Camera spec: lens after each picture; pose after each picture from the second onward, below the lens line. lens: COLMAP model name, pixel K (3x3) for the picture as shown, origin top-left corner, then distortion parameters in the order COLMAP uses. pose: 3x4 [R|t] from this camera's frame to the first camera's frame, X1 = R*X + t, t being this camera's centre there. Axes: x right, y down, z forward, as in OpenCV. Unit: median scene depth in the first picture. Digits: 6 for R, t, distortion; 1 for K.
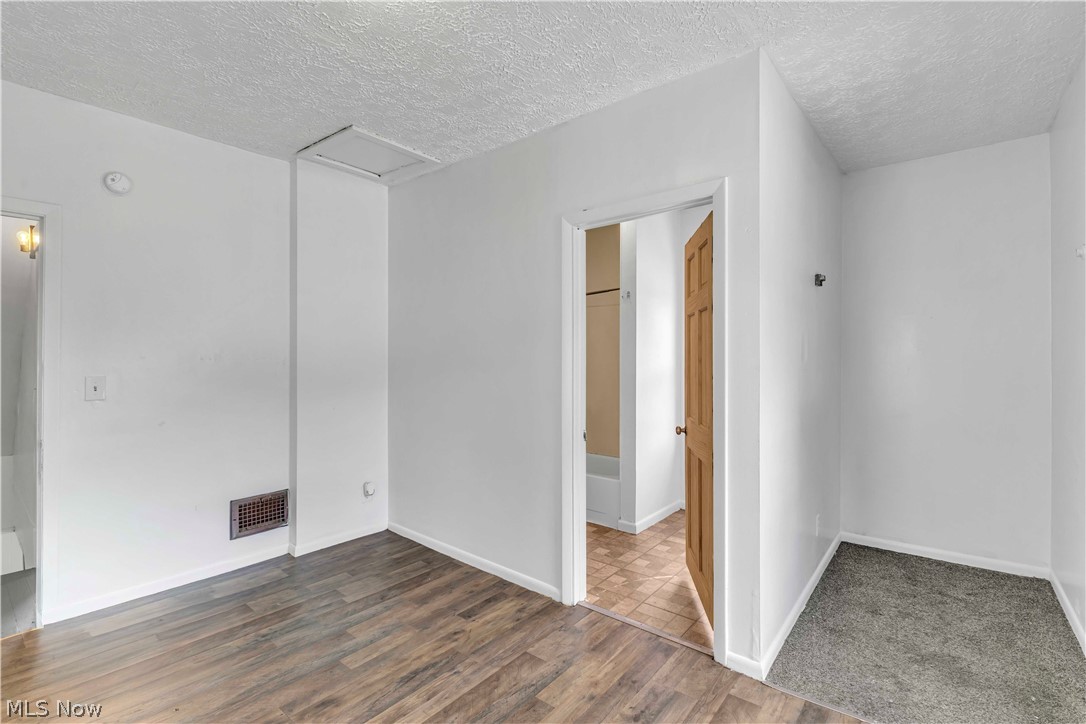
lens RADIAL K [[482.2, 0, 542.9], [0, 482.2, 360.4], [0, 0, 1]] dist [-0.004428, -0.000712]
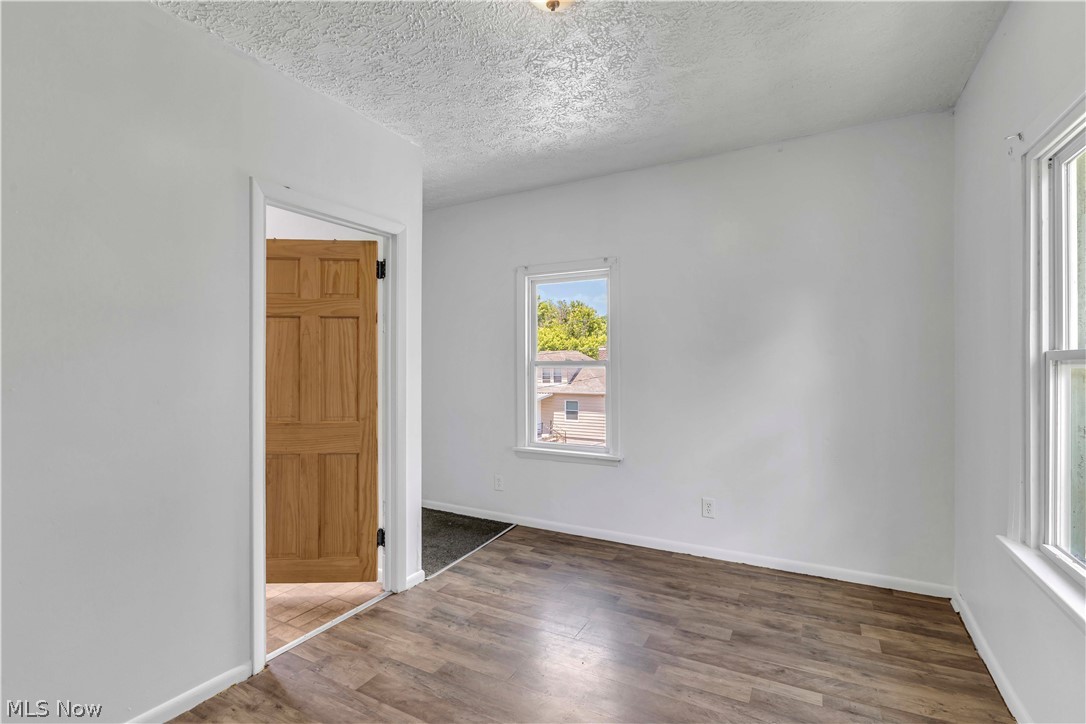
lens RADIAL K [[494.1, 0, 545.8], [0, 494.1, 364.5], [0, 0, 1]] dist [-0.010378, -0.000164]
pose [[-0.180614, -0.002286, 0.983551, -0.758712], [-0.000529, 0.999997, 0.002227, 0.001441], [-0.983554, -0.000118, -0.180615, 0.628068]]
